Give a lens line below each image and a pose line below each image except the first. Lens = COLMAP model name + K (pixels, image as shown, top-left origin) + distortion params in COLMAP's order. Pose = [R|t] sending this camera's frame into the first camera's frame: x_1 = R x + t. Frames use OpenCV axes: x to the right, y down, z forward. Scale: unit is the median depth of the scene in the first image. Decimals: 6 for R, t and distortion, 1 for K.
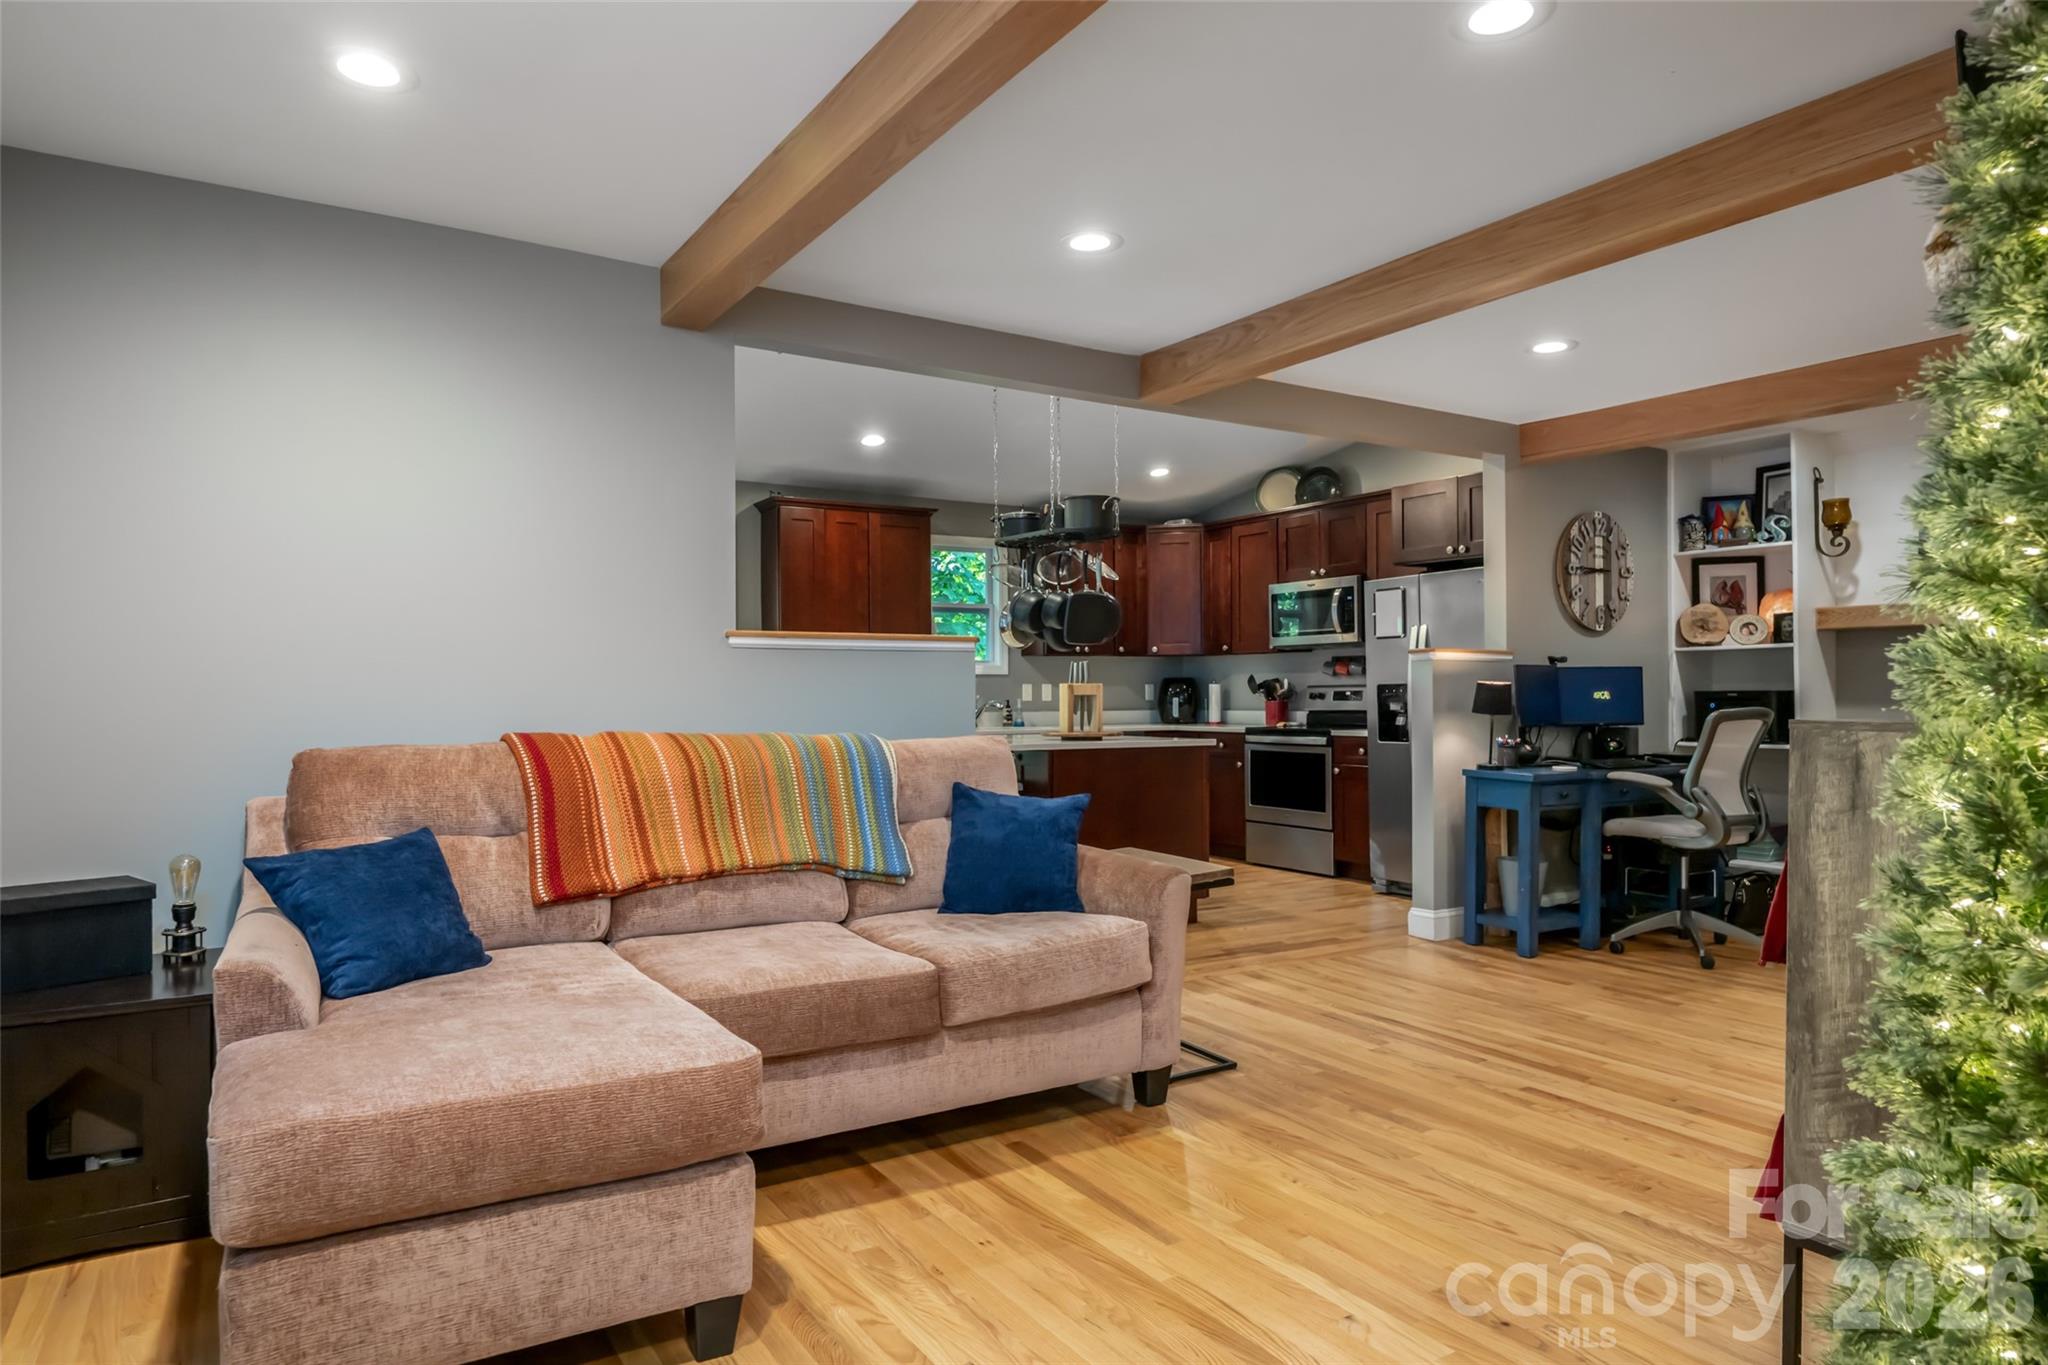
lens RADIAL K [[1162.1, 0, 1160.4], [0, 1162.1, 698.3], [0, 0, 1]] dist [-0.018833, 0.000105]
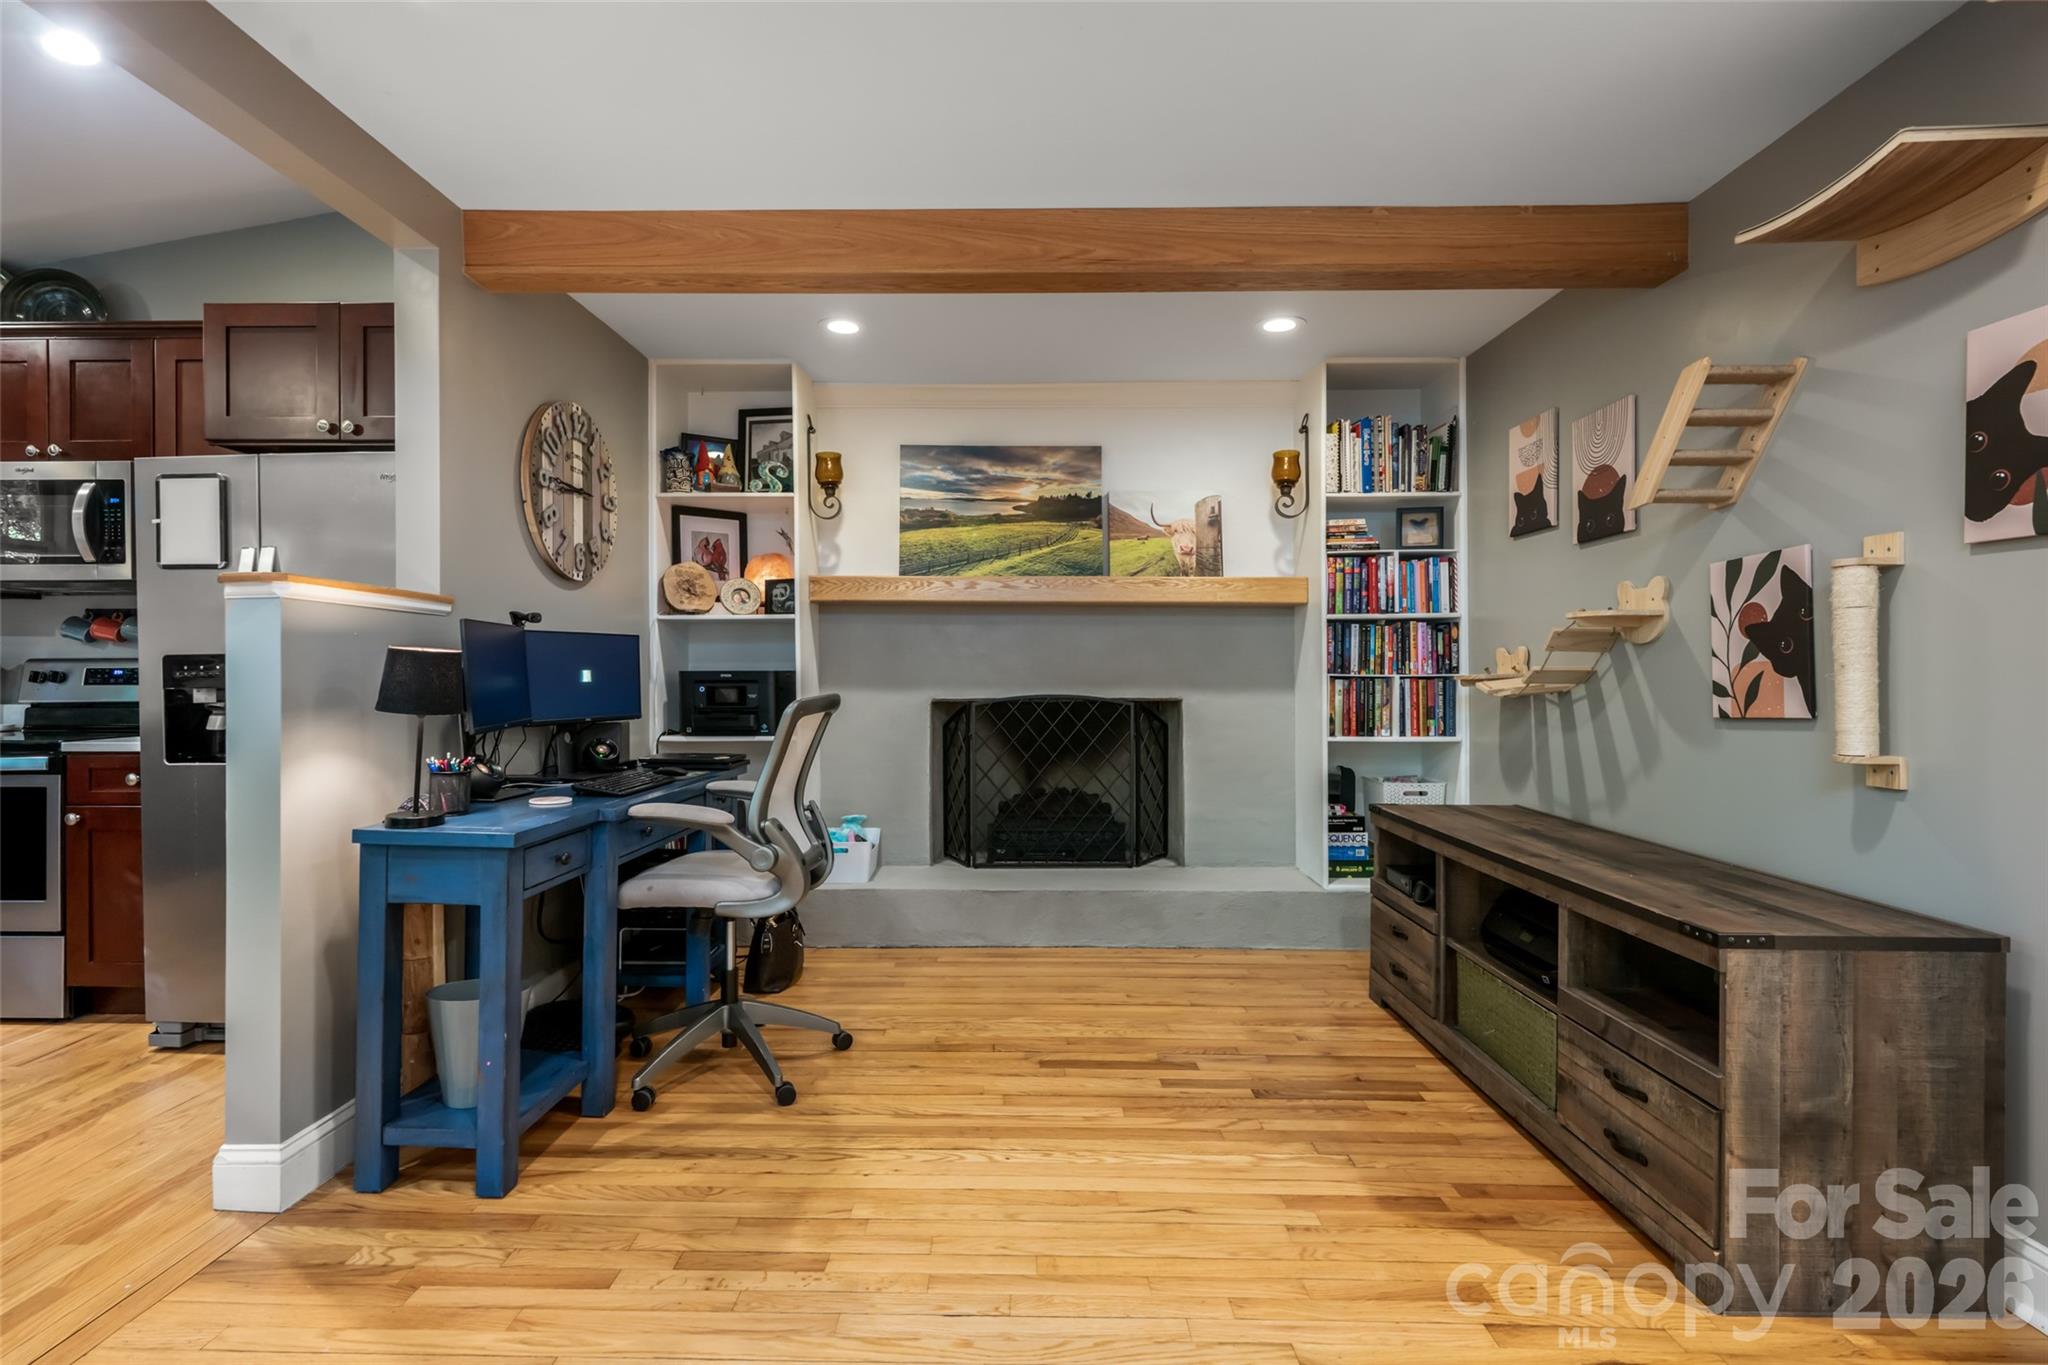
lens RADIAL K [[972.9, 0, 939.9], [0, 972.9, 668.7], [0, 0, 1]] dist [0.002892, 0.000322]
pose [[0.688188, 0.006714, 0.725502, 0.107988], [0.001584, 0.999941, -0.010756, -0.000385], [-0.725531, 0.008551, 0.688136, 0.437419]]
